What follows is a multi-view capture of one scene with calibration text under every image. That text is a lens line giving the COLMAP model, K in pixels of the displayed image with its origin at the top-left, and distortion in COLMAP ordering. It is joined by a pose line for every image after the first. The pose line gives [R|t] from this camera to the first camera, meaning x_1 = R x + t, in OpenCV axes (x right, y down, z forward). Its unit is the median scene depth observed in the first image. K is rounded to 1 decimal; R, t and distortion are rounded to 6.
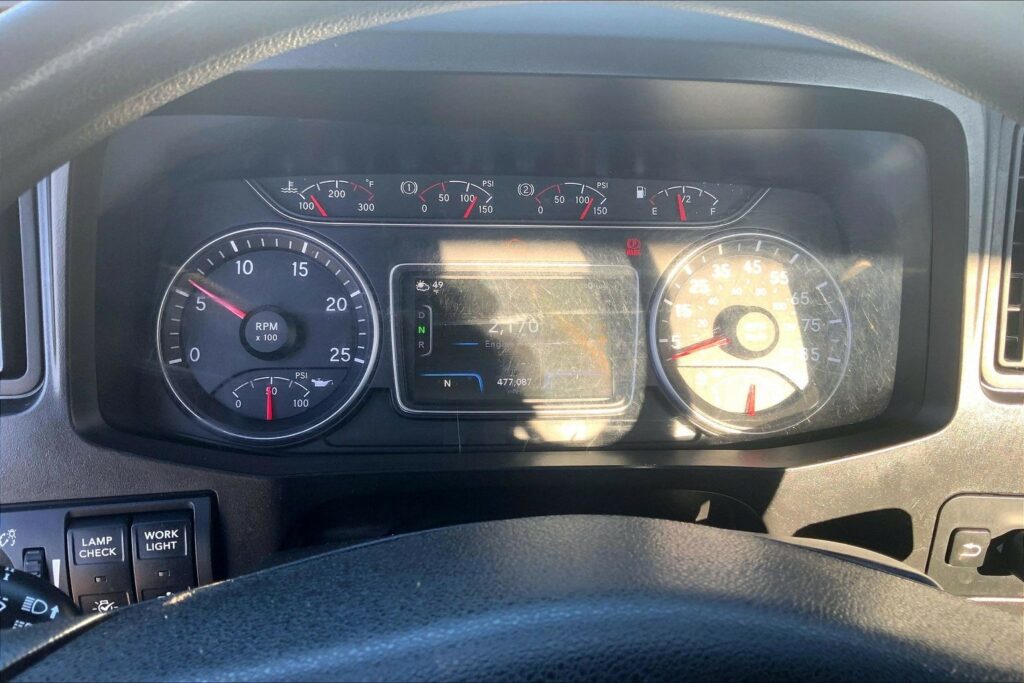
lens RADIAL K [[855.8, 0, 512.0], [0, 855.8, 341.5], [0, 0, 1]] dist [0.092098, -0.151309]
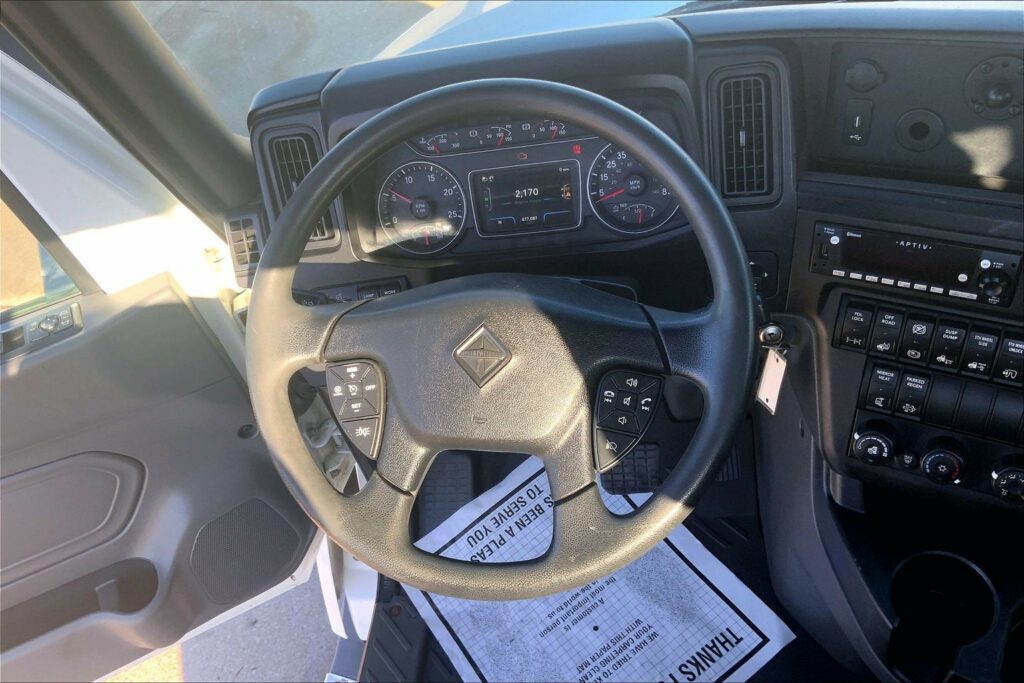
lens RADIAL K [[855.8, 0, 512.0], [0, 855.8, 341.5], [0, 0, 1]] dist [0.092098, -0.151309]
pose [[0.951828, -0.044813, -0.303340, 0.628172], [0.118074, 0.966544, 0.227708, -0.158283], [0.282987, -0.252555, 0.925275, -1.155877]]
